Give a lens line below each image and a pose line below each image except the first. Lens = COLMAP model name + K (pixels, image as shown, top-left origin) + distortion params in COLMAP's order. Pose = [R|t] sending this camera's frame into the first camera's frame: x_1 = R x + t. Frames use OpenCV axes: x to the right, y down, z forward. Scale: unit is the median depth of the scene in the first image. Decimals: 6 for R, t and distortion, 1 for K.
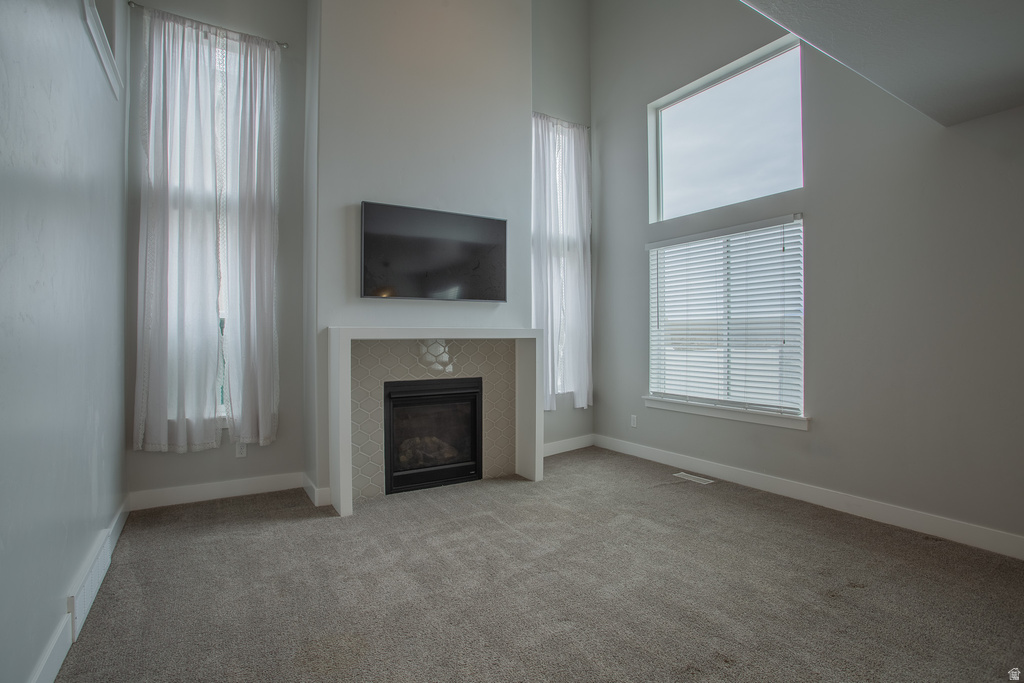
lens RADIAL K [[501.7, 0, 508.8], [0, 501.7, 337.0], [0, 0, 1]] dist [-0.078279, 0.034952]
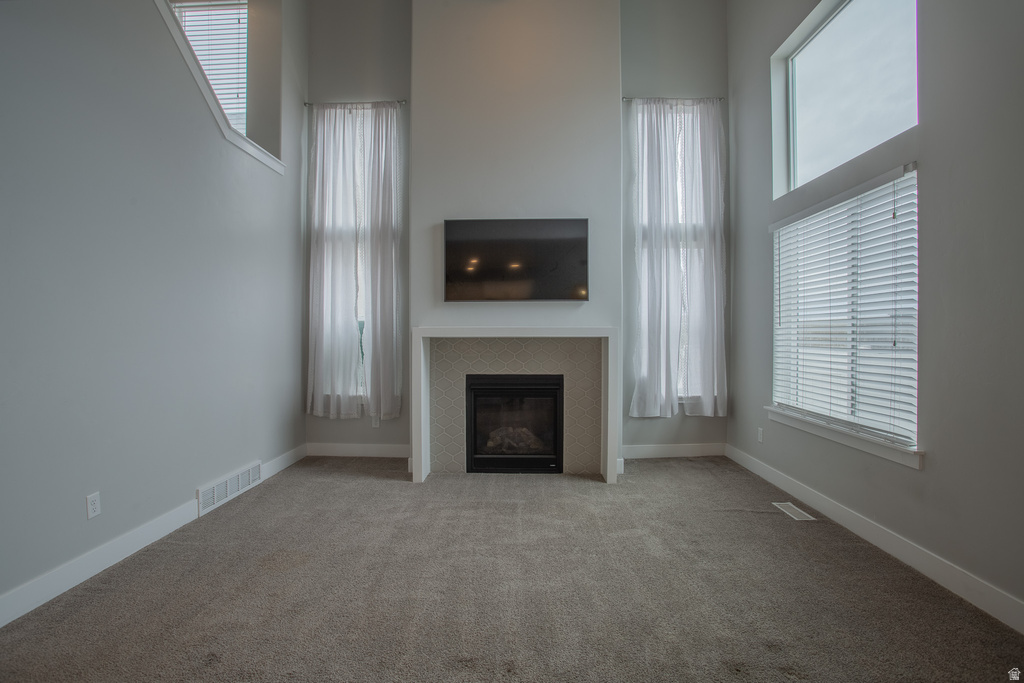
lens RADIAL K [[501.7, 0, 508.8], [0, 501.7, 337.0], [0, 0, 1]] dist [-0.078279, 0.034952]
pose [[0.835663, 0.003973, -0.549228, 0.486559], [-0.001641, 0.999987, 0.004738, -0.002033], [0.549240, -0.003058, 0.835659, 0.091428]]
